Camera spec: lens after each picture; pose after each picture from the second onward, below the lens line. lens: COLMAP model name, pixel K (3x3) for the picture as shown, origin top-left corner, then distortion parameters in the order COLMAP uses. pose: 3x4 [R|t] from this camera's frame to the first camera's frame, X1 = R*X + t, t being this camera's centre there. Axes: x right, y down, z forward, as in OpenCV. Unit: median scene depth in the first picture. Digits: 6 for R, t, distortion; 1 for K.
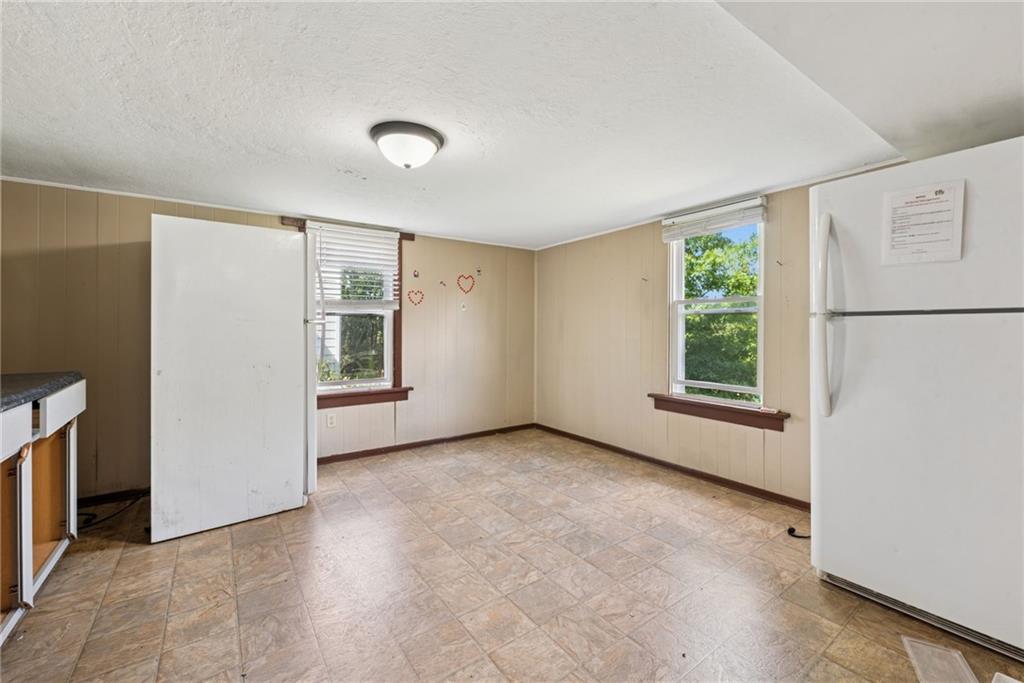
lens RADIAL K [[424.8, 0, 514.6], [0, 424.8, 326.6], [0, 0, 1]] dist [-0.000221, 0.000008]
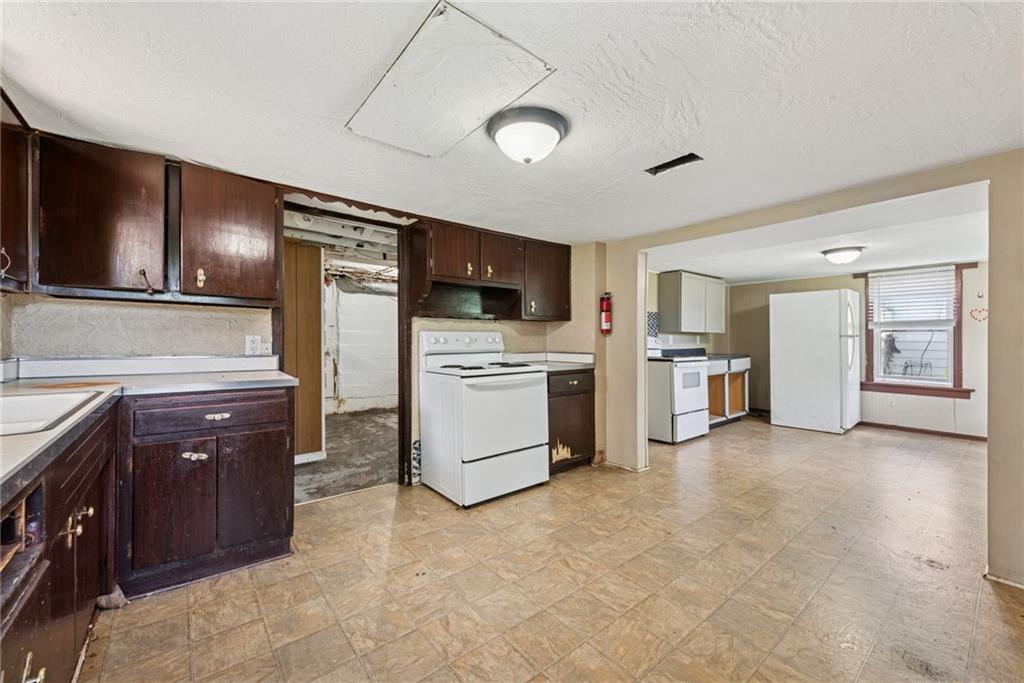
lens RADIAL K [[409.9, 0, 515.9], [0, 409.9, 338.5], [0, 0, 1]] dist [0.000258, 0.000032]
pose [[0.069098, 0.003649, -0.997603, 1.482846], [-0.004355, 0.999985, 0.003356, -0.000605], [0.997600, 0.004113, 0.069113, -0.680143]]
